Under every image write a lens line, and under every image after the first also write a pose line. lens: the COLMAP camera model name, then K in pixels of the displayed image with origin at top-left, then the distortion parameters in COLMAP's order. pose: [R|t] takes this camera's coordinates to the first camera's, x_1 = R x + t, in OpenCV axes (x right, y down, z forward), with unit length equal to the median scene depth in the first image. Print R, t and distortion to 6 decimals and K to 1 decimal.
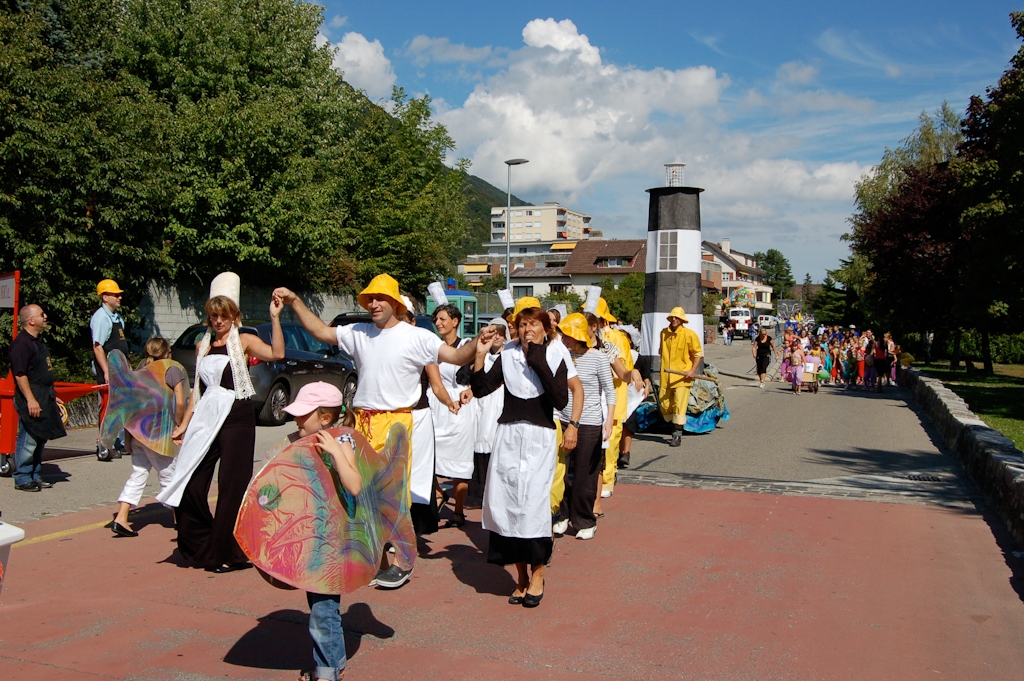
lens RADIAL K [[1144.5, 0, 509.3], [0, 1144.5, 339.0], [0, 0, 1]] dist [-0.003746, 0.000000]
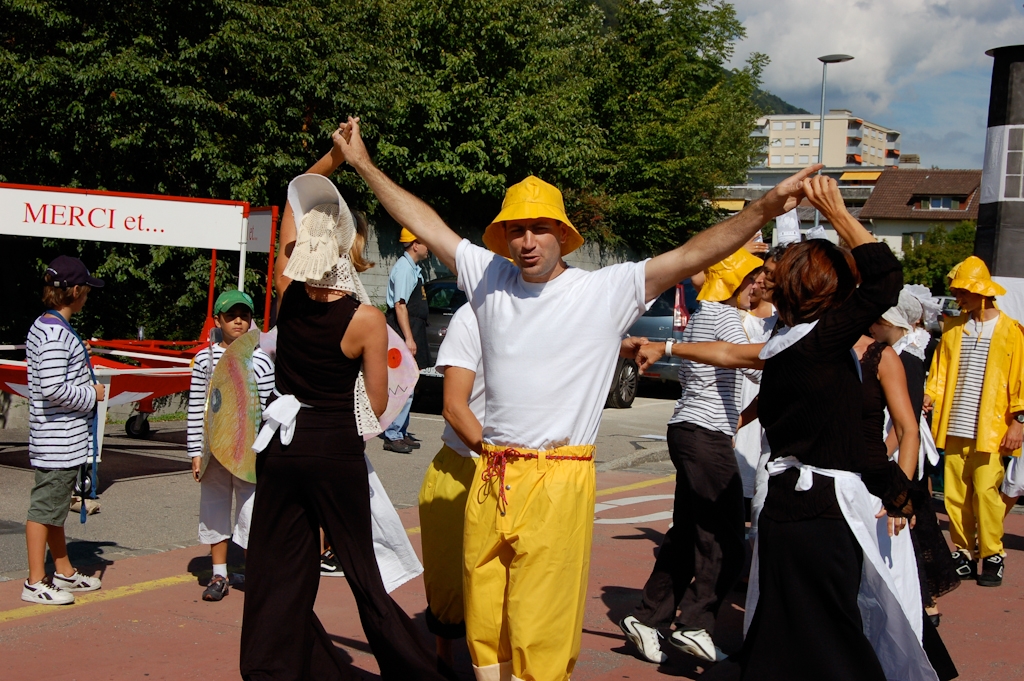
lens RADIAL K [[1727.6, 0, 514.0], [0, 1727.6, 340.7], [0, 0, 1]] dist [0.002794, 0.000000]
pose [[0.991077, 0.039605, -0.127270, -0.058164], [-0.037095, 0.999069, 0.022035, 0.000520], [0.128024, -0.017117, 0.991623, -0.084164]]
